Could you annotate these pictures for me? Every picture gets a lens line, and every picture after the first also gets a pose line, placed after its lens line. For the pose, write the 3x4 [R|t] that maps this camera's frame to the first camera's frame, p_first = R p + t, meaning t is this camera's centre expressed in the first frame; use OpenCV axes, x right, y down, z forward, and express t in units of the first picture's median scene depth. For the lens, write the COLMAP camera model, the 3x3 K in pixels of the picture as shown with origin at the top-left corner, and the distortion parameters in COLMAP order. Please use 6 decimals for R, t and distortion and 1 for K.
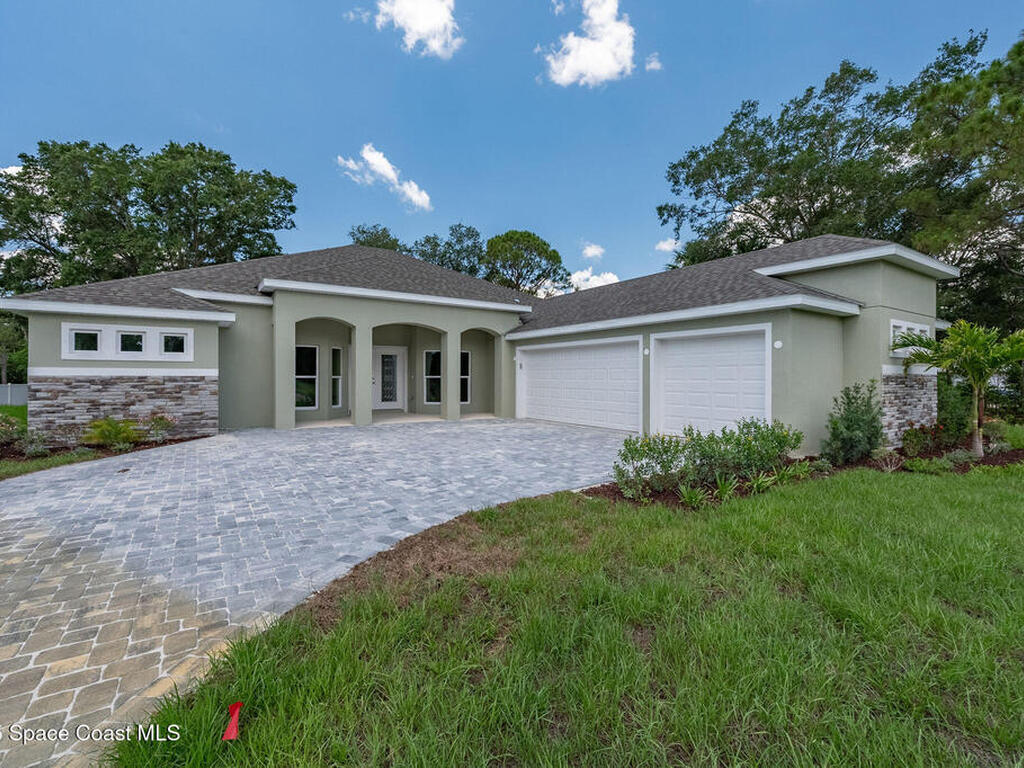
lens RADIAL K [[466.4, 0, 505.8], [0, 466.4, 376.2], [0, 0, 1]] dist [-0.008700, 0.000094]
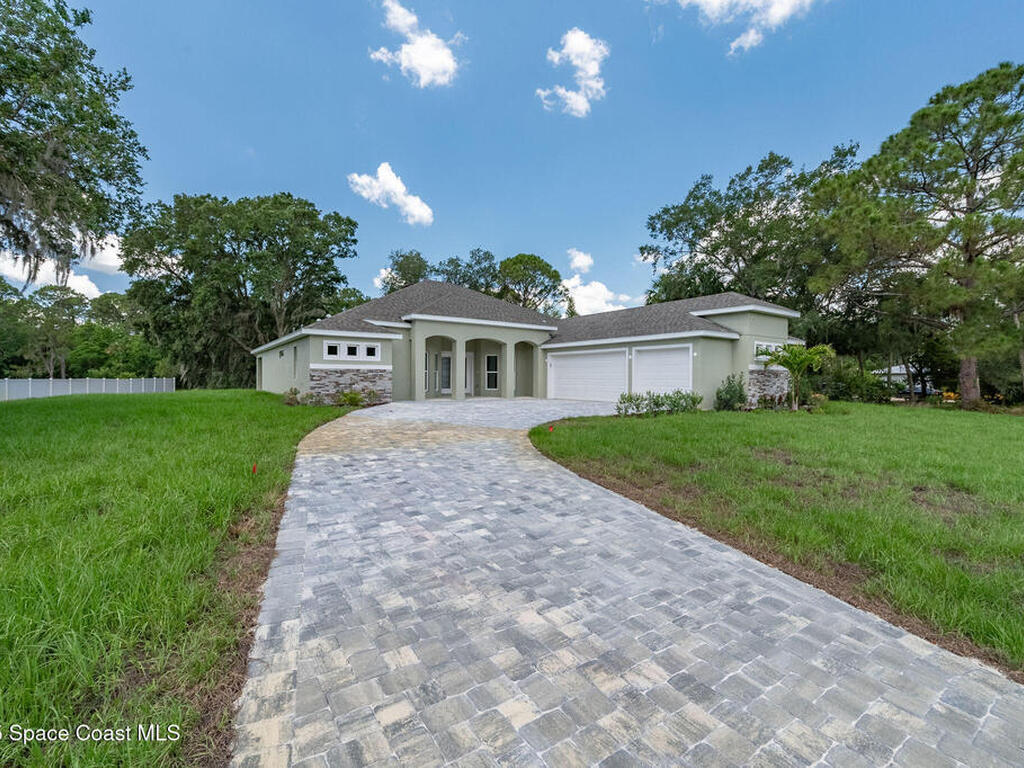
lens RADIAL K [[446.2, 0, 507.0], [0, 446.2, 378.9], [0, 0, 1]] dist [-0.000948, -0.000020]
pose [[0.999763, 0.004105, 0.021402, -0.133797], [-0.004201, 0.999981, 0.004420, 0.016582], [-0.021383, -0.004508, 0.999761, -0.452566]]
